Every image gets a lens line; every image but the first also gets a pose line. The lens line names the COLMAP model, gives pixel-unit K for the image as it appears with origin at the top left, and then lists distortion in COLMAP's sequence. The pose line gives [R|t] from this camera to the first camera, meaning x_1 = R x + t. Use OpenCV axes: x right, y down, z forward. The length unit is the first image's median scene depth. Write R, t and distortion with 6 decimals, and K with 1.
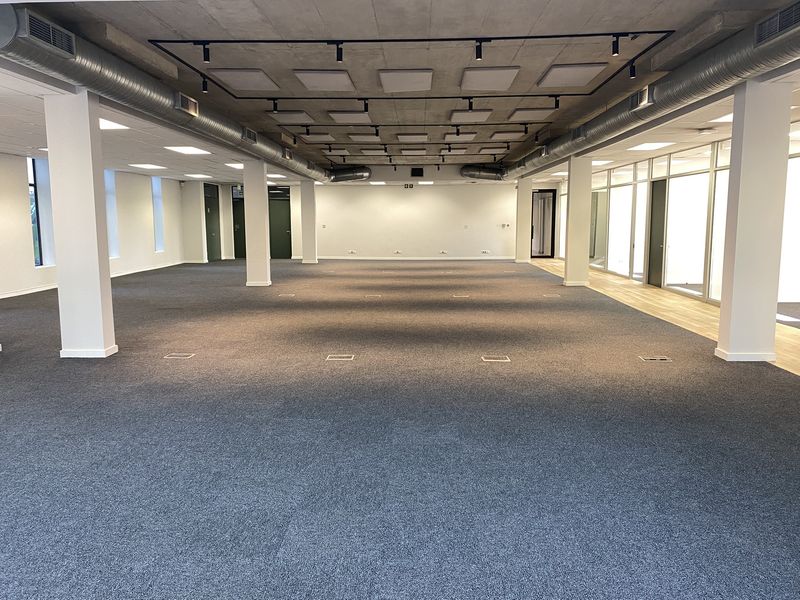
lens RADIAL K [[612.2, 0, 398.5], [0, 612.2, 294.3], [0, 0, 1]] dist [-0.014963, 0.010710]
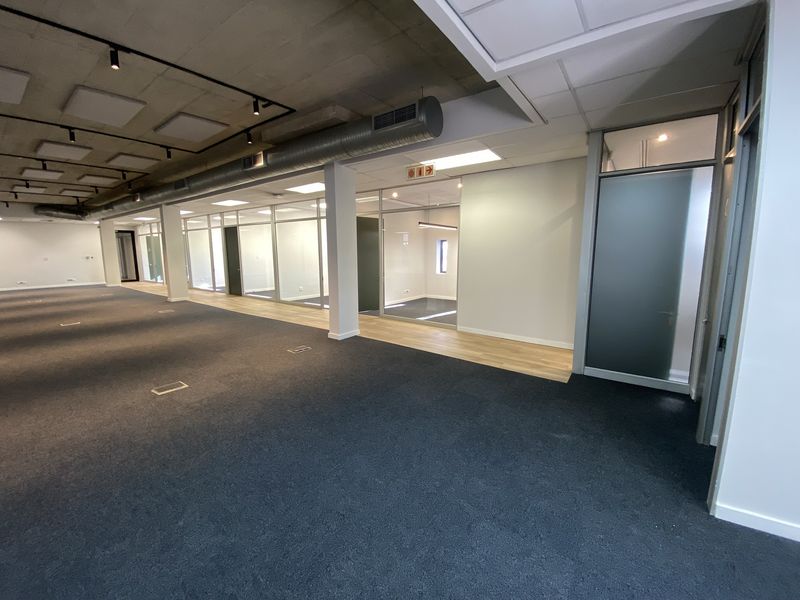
lens RADIAL K [[322.2, 0, 396.9], [0, 322.2, 298.1], [0, 0, 1]] dist [0.016531, -0.018532]
pose [[0.568129, -0.108113, 0.815807, -0.043935], [0.097816, 0.993177, 0.063499, -0.035701], [-0.817105, 0.043723, 0.574828, 0.363156]]
